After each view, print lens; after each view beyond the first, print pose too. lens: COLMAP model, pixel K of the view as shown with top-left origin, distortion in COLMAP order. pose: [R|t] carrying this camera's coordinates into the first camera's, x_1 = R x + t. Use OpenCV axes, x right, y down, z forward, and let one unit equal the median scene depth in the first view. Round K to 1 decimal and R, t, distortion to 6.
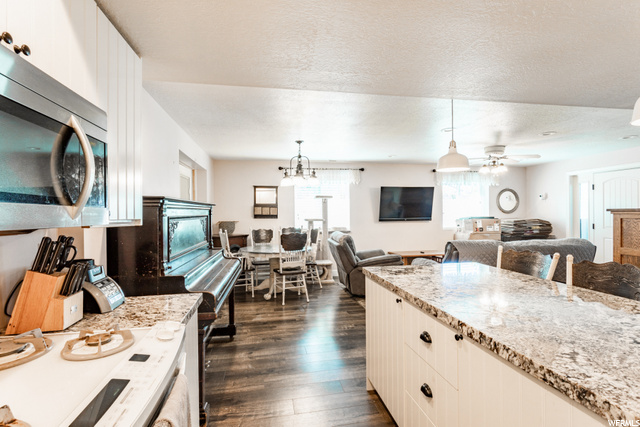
lens RADIAL K [[302.2, 0, 321.4], [0, 302.2, 214.6], [0, 0, 1]] dist [0.000111, 0.001208]
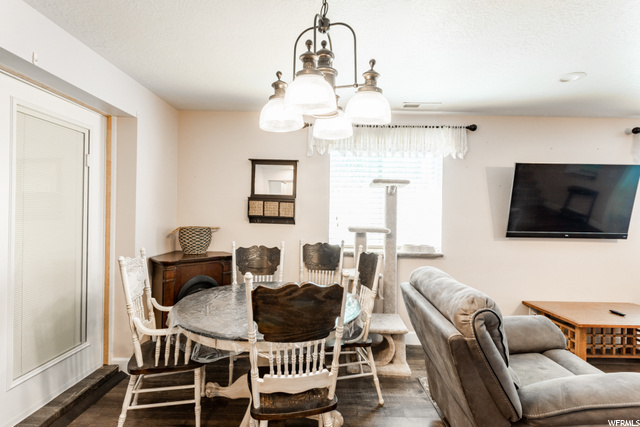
lens RADIAL K [[302.2, 0, 318.9], [0, 302.2, 215.5], [0, 0, 1]] dist [0.000111, 0.001208]
pose [[0.982716, 0.029242, -0.182796, -0.013600], [-0.029077, 0.999571, 0.003581, -0.004957], [0.182822, 0.001797, 0.983144, 0.517810]]
